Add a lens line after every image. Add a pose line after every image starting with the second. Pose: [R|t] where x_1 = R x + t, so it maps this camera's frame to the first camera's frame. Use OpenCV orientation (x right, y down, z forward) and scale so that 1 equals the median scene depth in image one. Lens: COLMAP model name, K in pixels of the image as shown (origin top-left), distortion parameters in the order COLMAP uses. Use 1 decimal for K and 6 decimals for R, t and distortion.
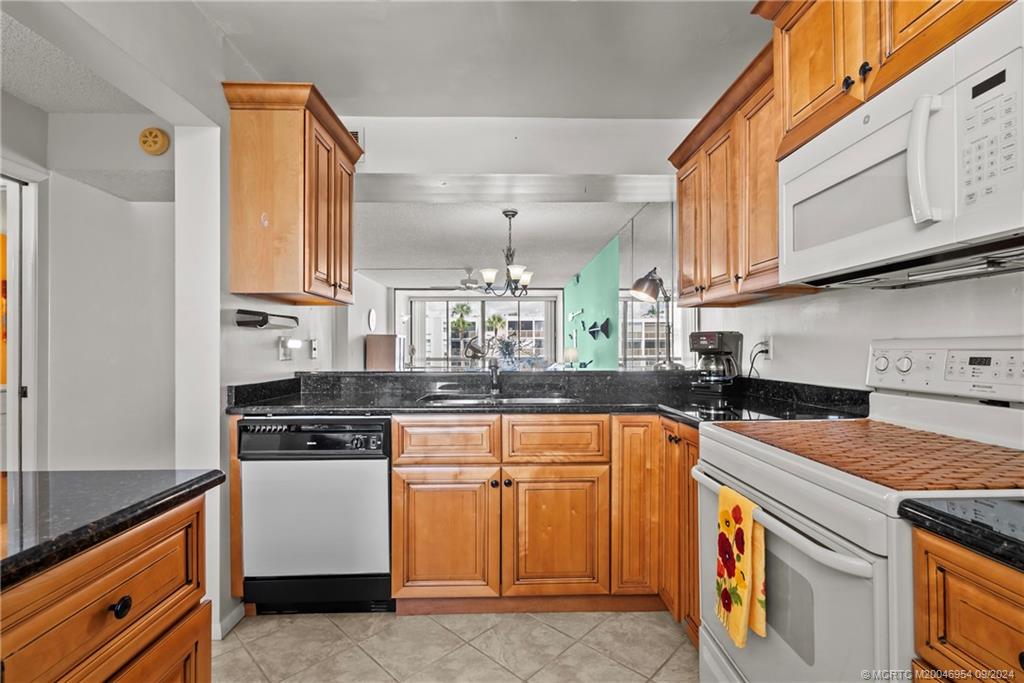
lens RADIAL K [[462.3, 0, 517.1], [0, 462.3, 336.8], [0, 0, 1]] dist [-0.002129, -0.000210]
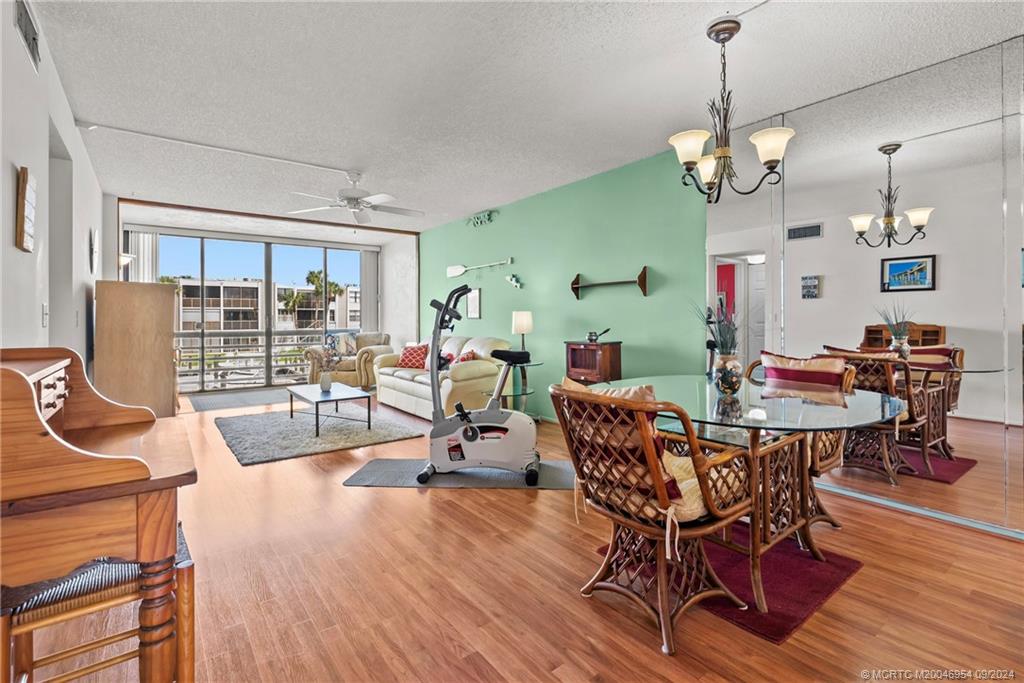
lens RADIAL K [[472.7, 0, 514.8], [0, 472.7, 321.2], [0, 0, 1]] dist [-0.001180, -0.000026]
pose [[0.810426, -0.002418, 0.585836, -0.877200], [-0.011544, 0.999731, 0.020096, 0.068651], [-0.585727, -0.023050, 0.810181, 1.281486]]
